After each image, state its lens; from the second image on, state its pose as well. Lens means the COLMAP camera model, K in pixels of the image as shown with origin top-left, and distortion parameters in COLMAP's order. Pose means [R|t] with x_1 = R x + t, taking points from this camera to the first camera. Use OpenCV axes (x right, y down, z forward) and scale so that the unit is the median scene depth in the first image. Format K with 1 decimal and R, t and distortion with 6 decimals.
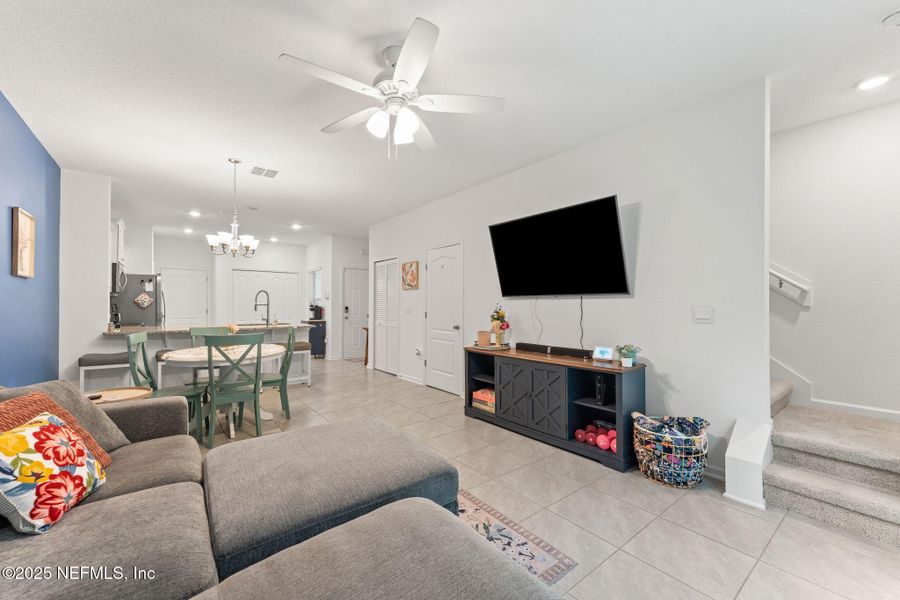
lens RADIAL K [[360.9, 0, 454.0], [0, 360.9, 302.1], [0, 0, 1]] dist [0.001190, 0.000133]
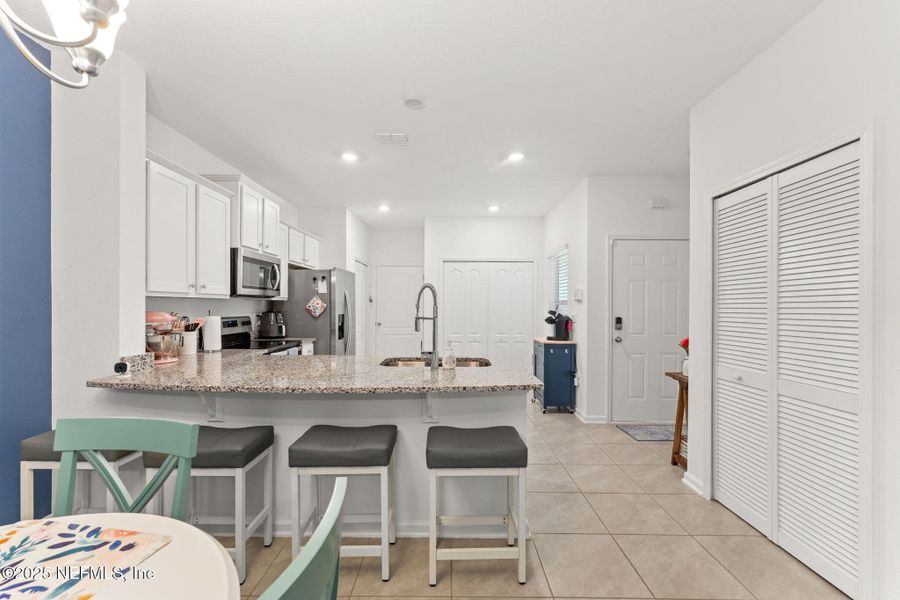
lens RADIAL K [[360.9, 0, 446.5], [0, 360.9, 305.7], [0, 0, 1]] dist [0.001190, 0.000133]
pose [[0.772313, 0.000503, -0.635242, -0.232972], [0.003242, 0.999984, 0.004734, -0.009309], [0.635234, -0.005715, 0.772299, 0.661055]]
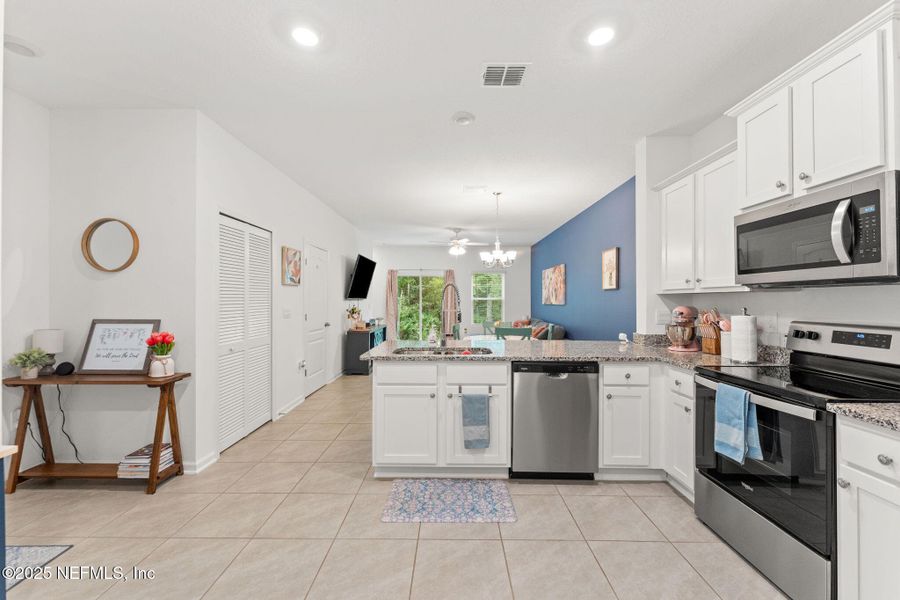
lens RADIAL K [[360.9, 0, 451.2], [0, 360.9, 299.4], [0, 0, 1]] dist [0.001190, 0.000133]
pose [[-0.777018, -0.003703, 0.629467, -0.845073], [-0.008360, 0.999955, -0.004438, -0.006107], [-0.629423, -0.008711, -0.777014, 1.372079]]
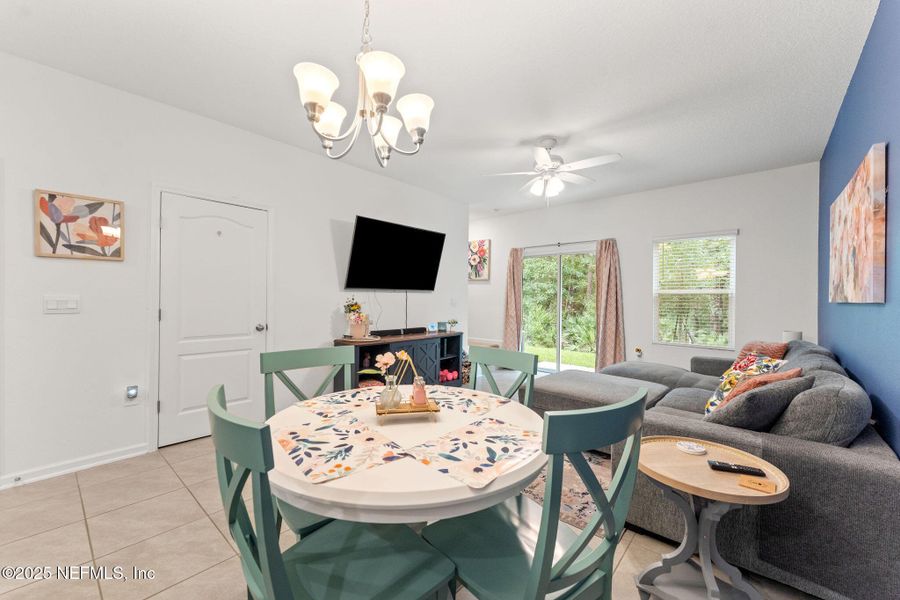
lens RADIAL K [[360.9, 0, 449.1], [0, 360.9, 297.9], [0, 0, 1]] dist [0.001190, 0.000133]
pose [[-0.171066, -0.003554, 0.985253, -0.627929], [-0.015658, 0.999877, 0.000888, 0.004450], [-0.985135, -0.015275, -0.171101, 0.638960]]
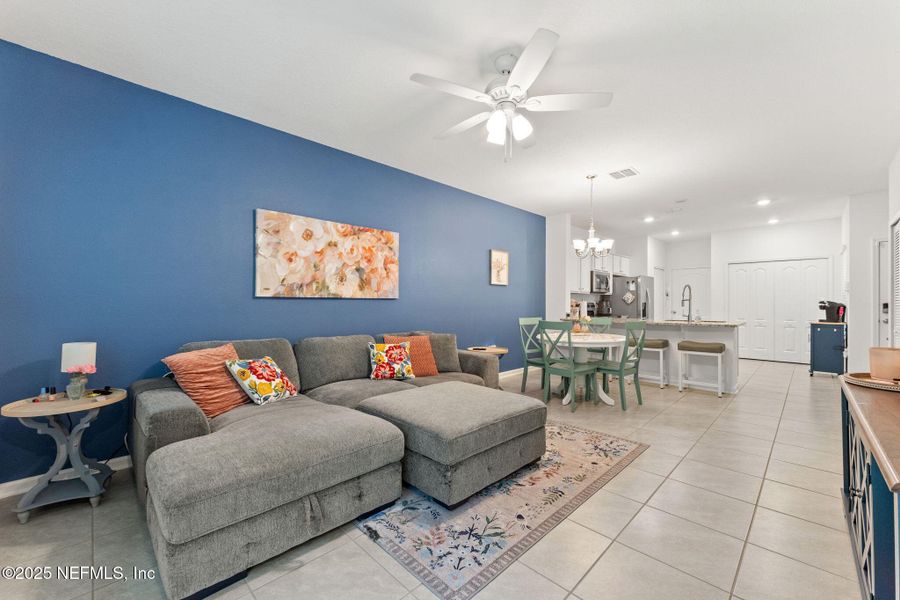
lens RADIAL K [[360.9, 0, 448.7], [0, 360.9, 303.0], [0, 0, 1]] dist [0.001190, 0.000133]
pose [[0.106733, -0.003333, -0.994282, 0.334198], [0.004252, 0.999987, -0.002896, 0.014632], [0.994279, -0.003919, 0.106746, 0.266118]]
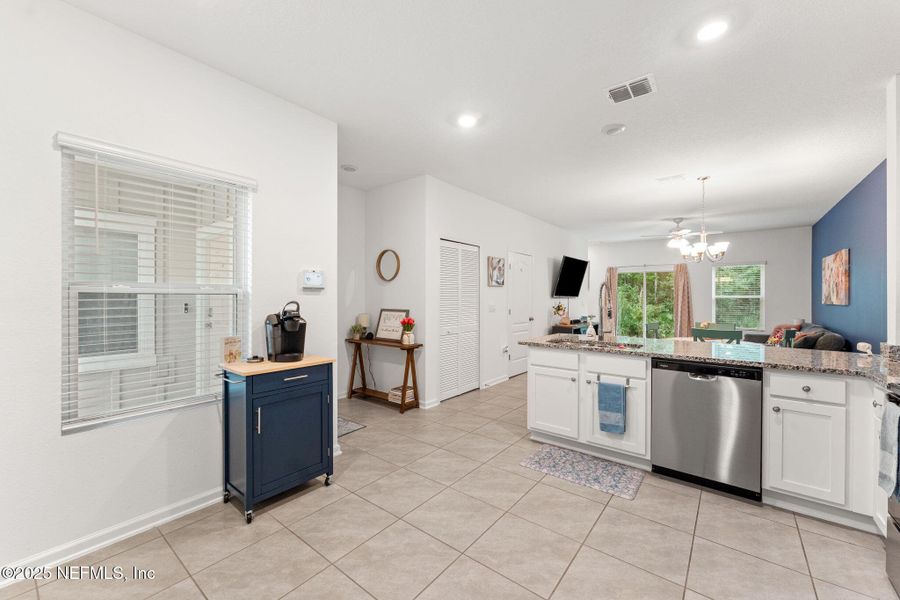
lens RADIAL K [[360.9, 0, 447.1], [0, 360.9, 297.7], [0, 0, 1]] dist [0.001190, 0.000133]
pose [[-0.220759, -0.005023, 0.975315, -1.012020], [-0.009898, 0.999947, 0.002910, -0.007018], [-0.975278, -0.009011, -0.220797, 1.334532]]
